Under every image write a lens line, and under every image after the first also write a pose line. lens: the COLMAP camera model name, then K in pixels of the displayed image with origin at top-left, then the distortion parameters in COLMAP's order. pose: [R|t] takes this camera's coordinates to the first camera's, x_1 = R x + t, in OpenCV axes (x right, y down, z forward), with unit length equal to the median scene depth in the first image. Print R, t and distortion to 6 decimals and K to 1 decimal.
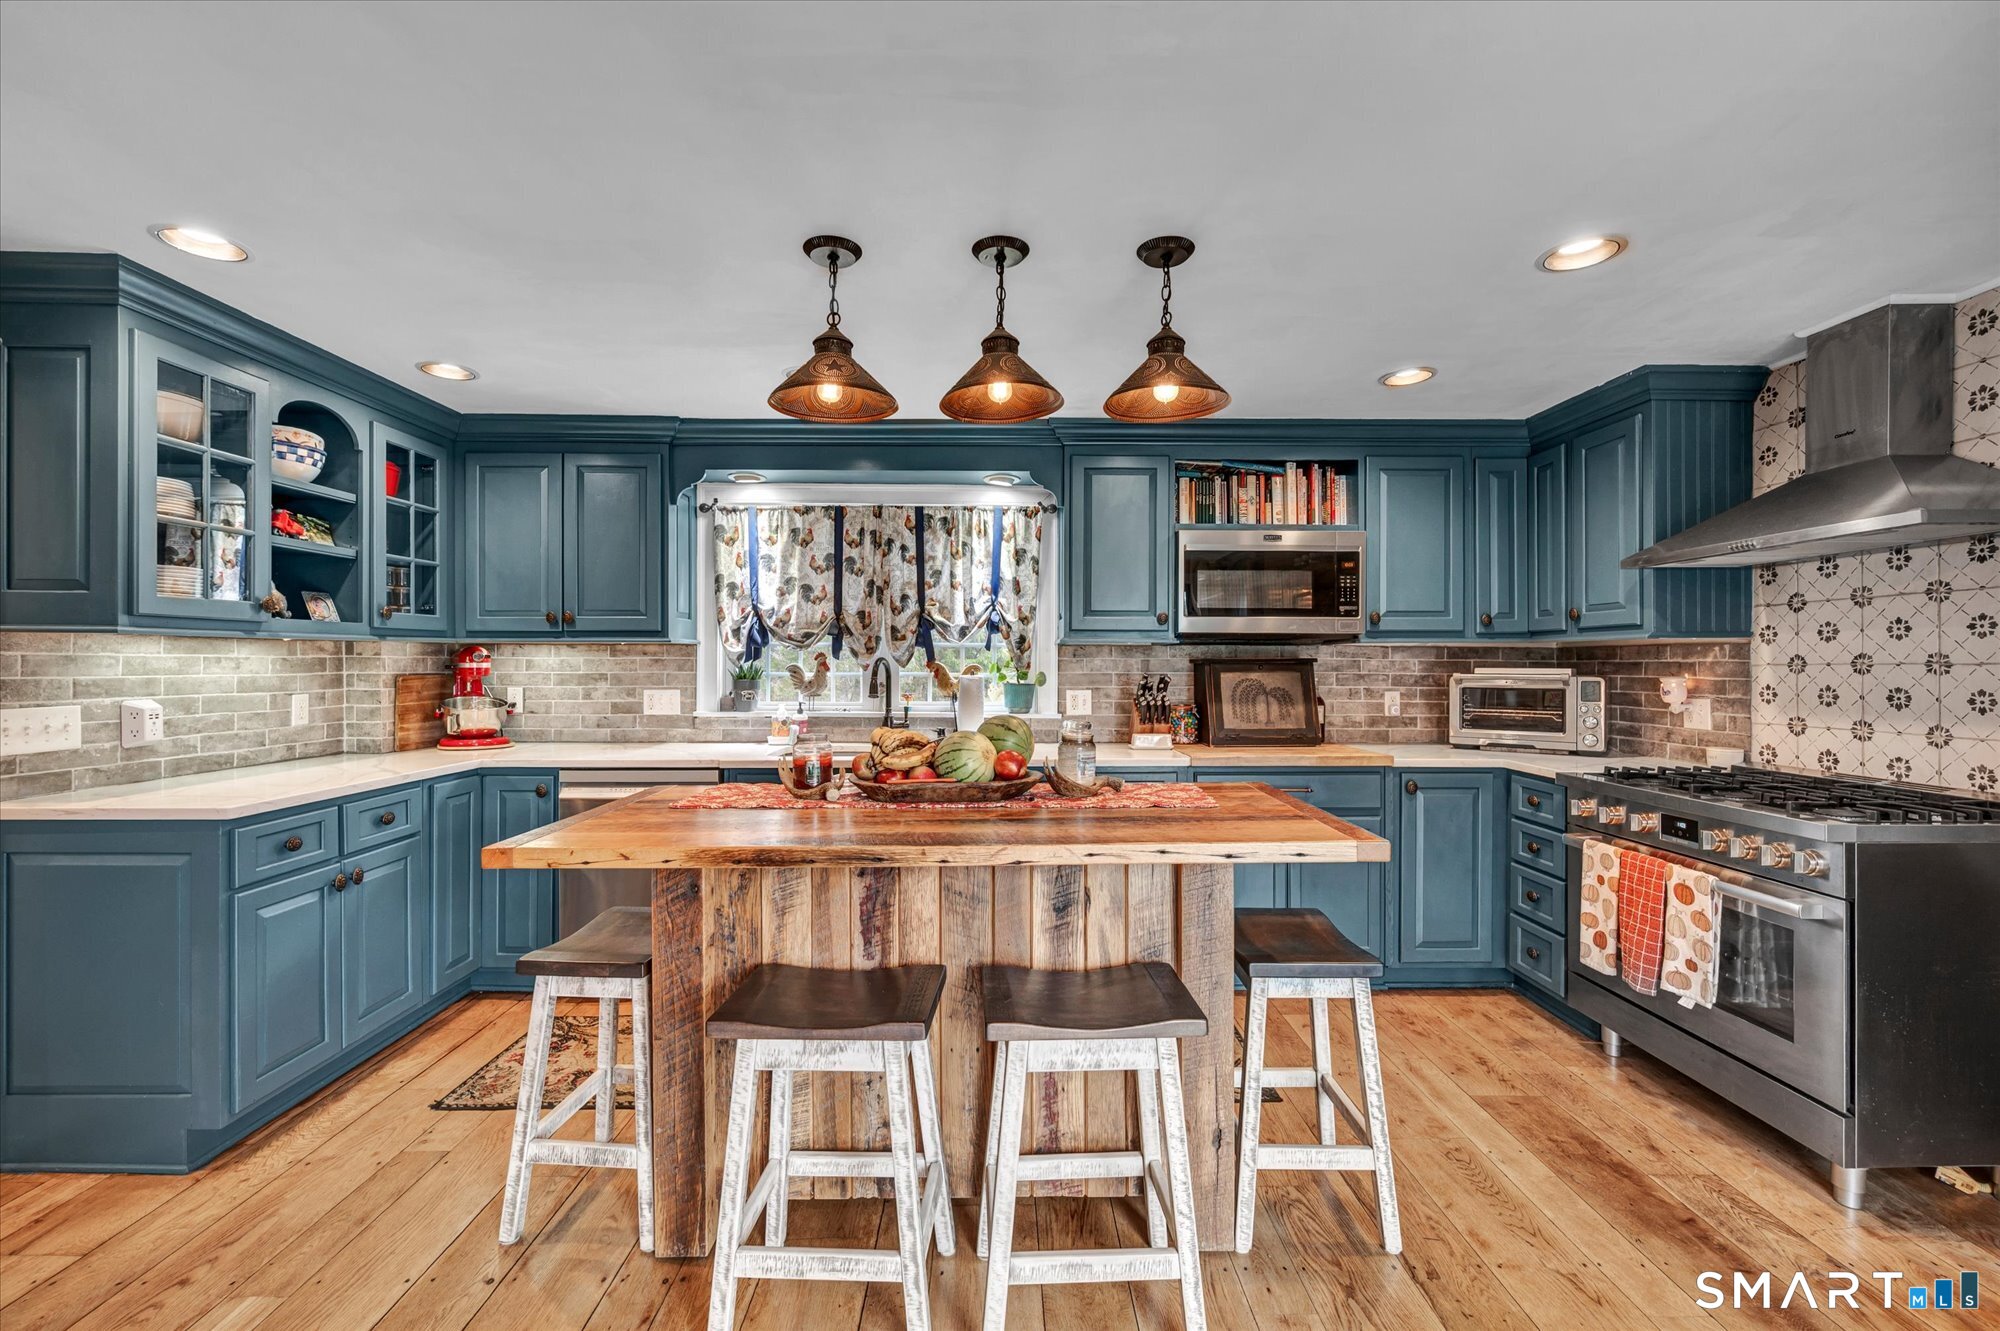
lens RADIAL K [[809.3, 0, 1006.9], [0, 809.3, 667.4], [0, 0, 1]] dist [0.002513, -0.000008]
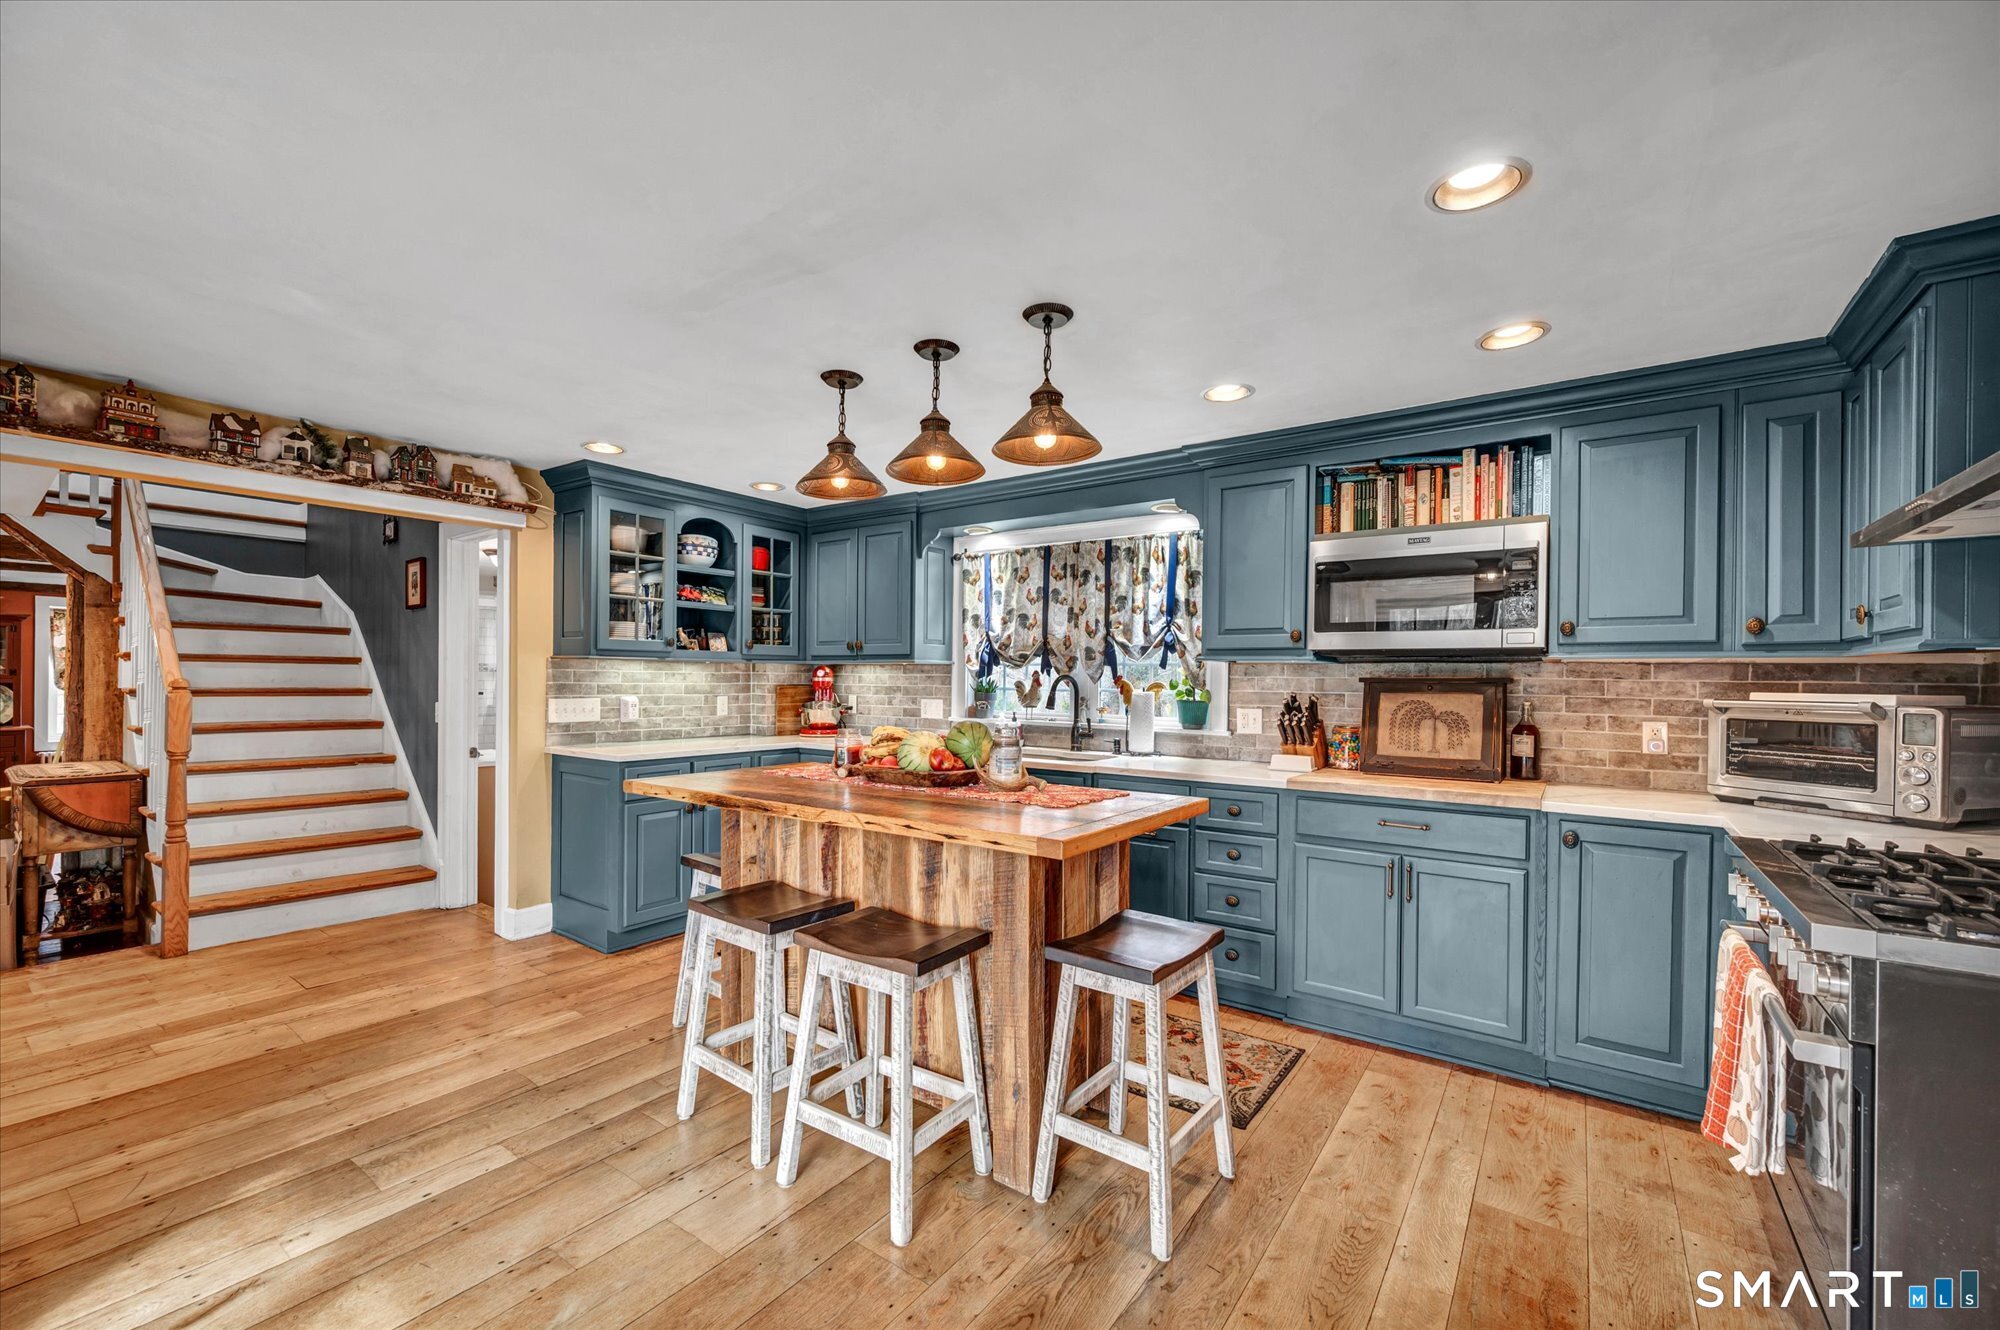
lens RADIAL K [[809.3, 0, 1028.4], [0, 809.3, 680.2], [0, 0, 1]] dist [0.002513, -0.000008]
pose [[0.813523, 0.007194, -0.581489, 0.485523], [-0.012721, 0.999904, -0.005427, 0.002140], [0.581394, 0.011812, 0.813536, 0.035801]]
